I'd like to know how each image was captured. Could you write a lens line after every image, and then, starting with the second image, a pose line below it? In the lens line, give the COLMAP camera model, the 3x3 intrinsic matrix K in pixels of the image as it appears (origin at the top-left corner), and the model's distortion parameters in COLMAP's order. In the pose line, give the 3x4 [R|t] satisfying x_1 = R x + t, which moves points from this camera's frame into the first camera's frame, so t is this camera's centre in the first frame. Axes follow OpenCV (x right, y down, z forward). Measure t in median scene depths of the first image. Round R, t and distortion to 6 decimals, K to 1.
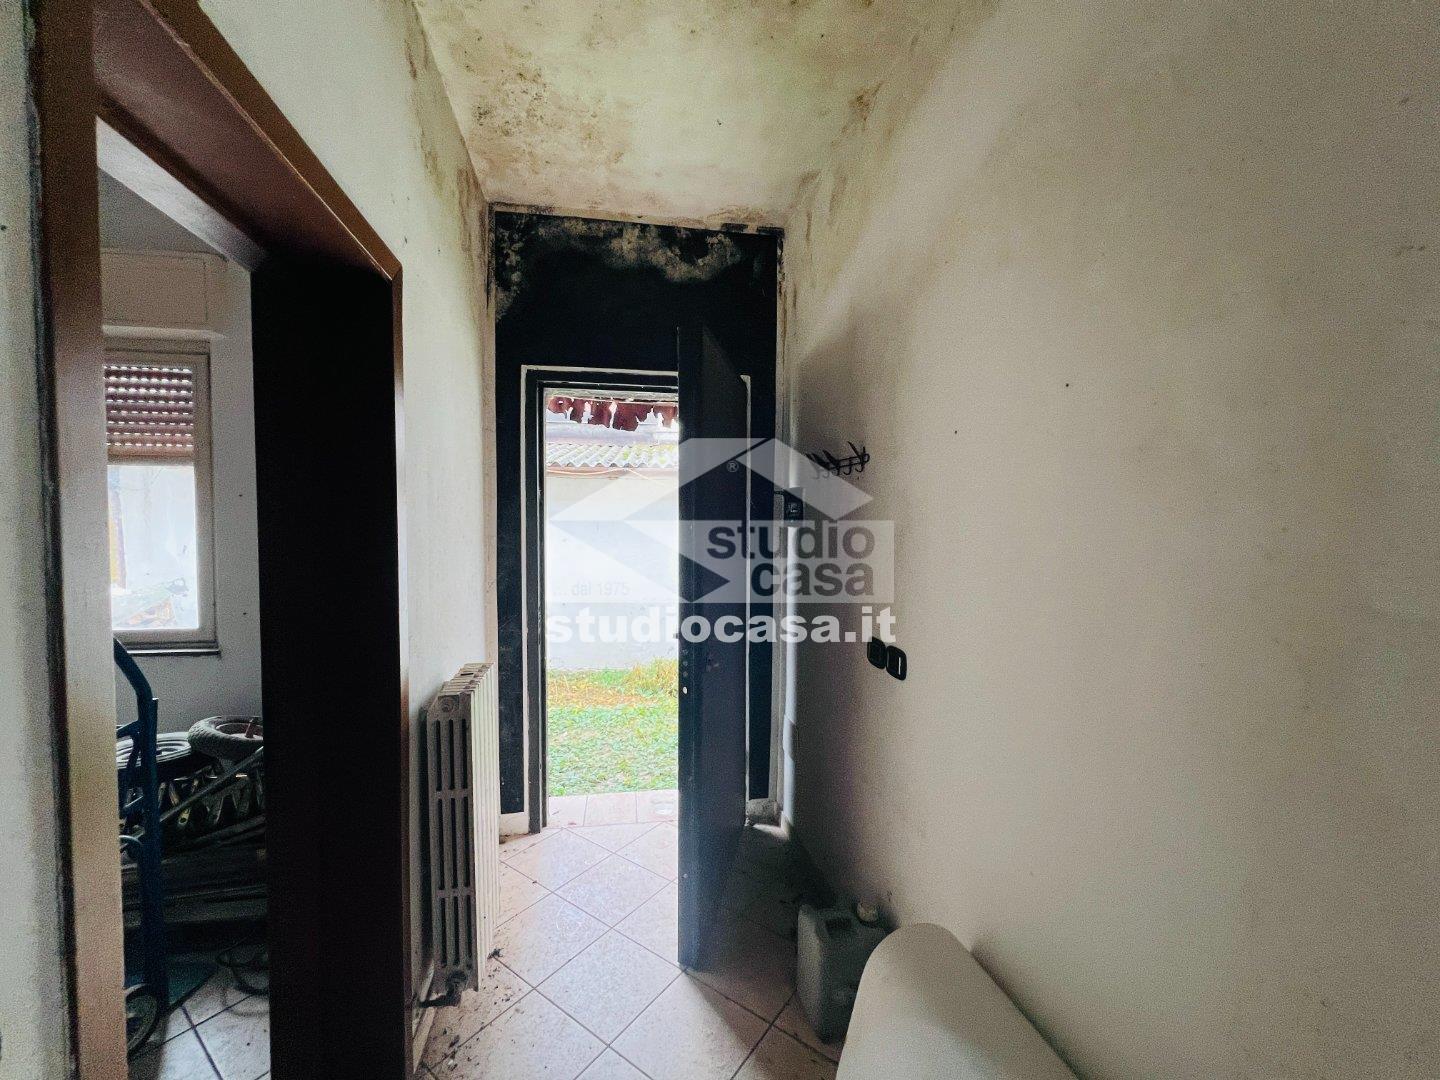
lens RADIAL K [[571.1, 0, 701.0], [0, 571.1, 538.1], [0, 0, 1]] dist [-0.001542, -0.000141]
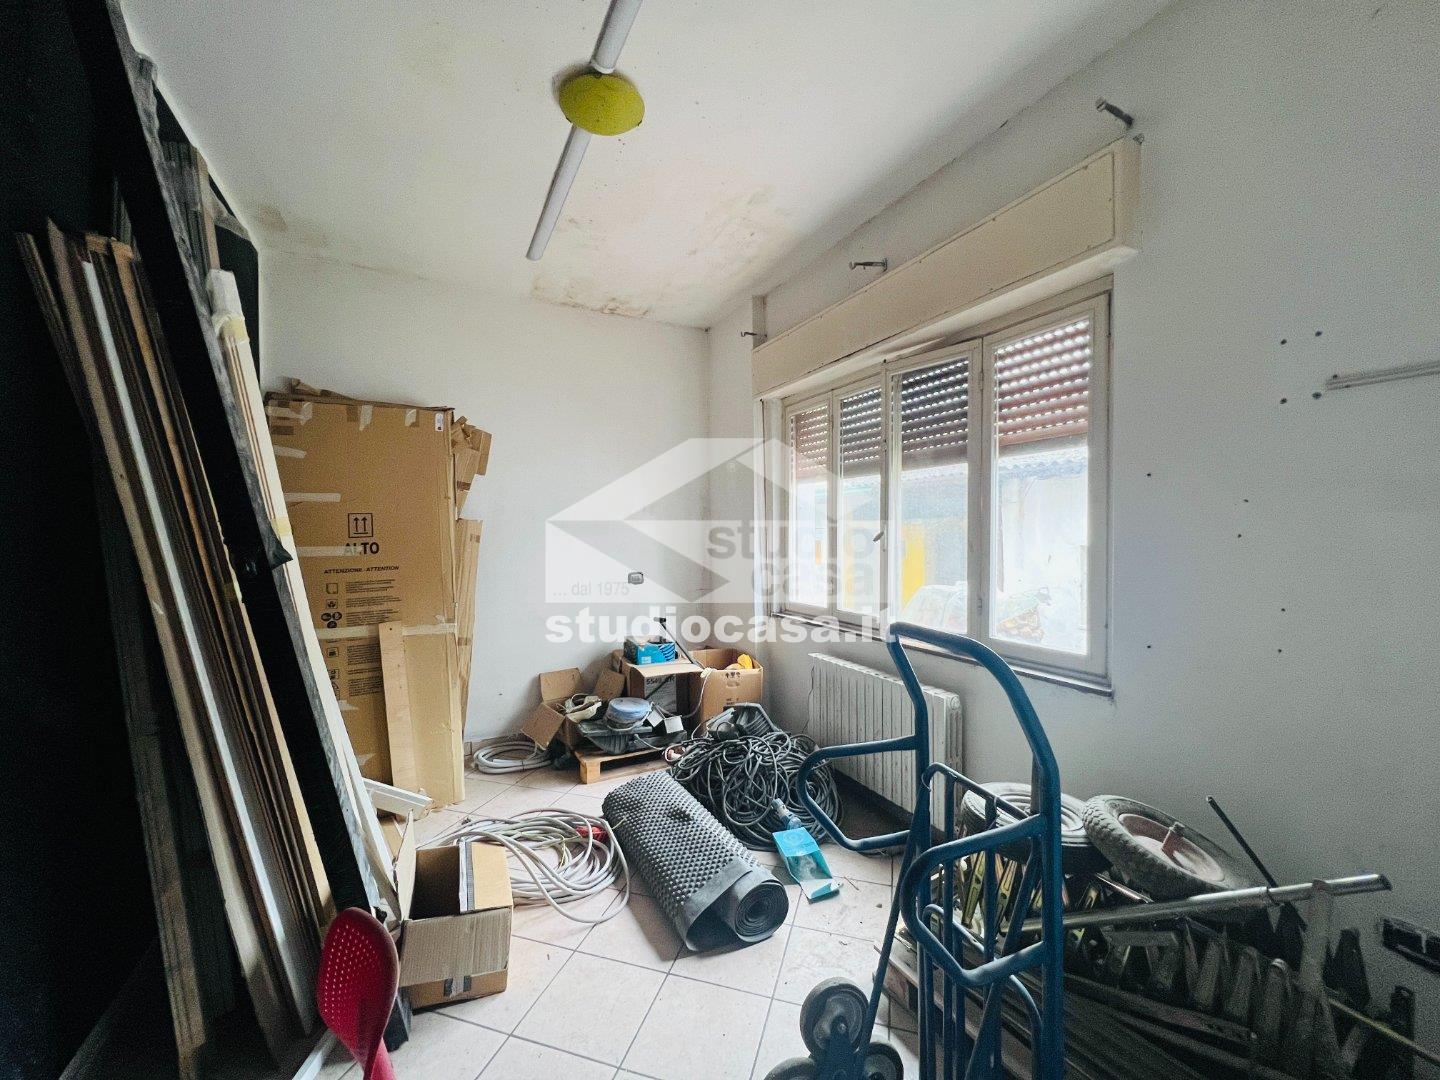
lens RADIAL K [[571.1, 0, 701.0], [0, 571.1, 538.1], [0, 0, 1]] dist [-0.001542, -0.000141]
pose [[0.293063, 0.001266, -0.956092, -0.304855], [-0.028928, 0.999553, -0.007543, 0.020620], [0.955655, 0.029868, 0.292969, 0.278642]]
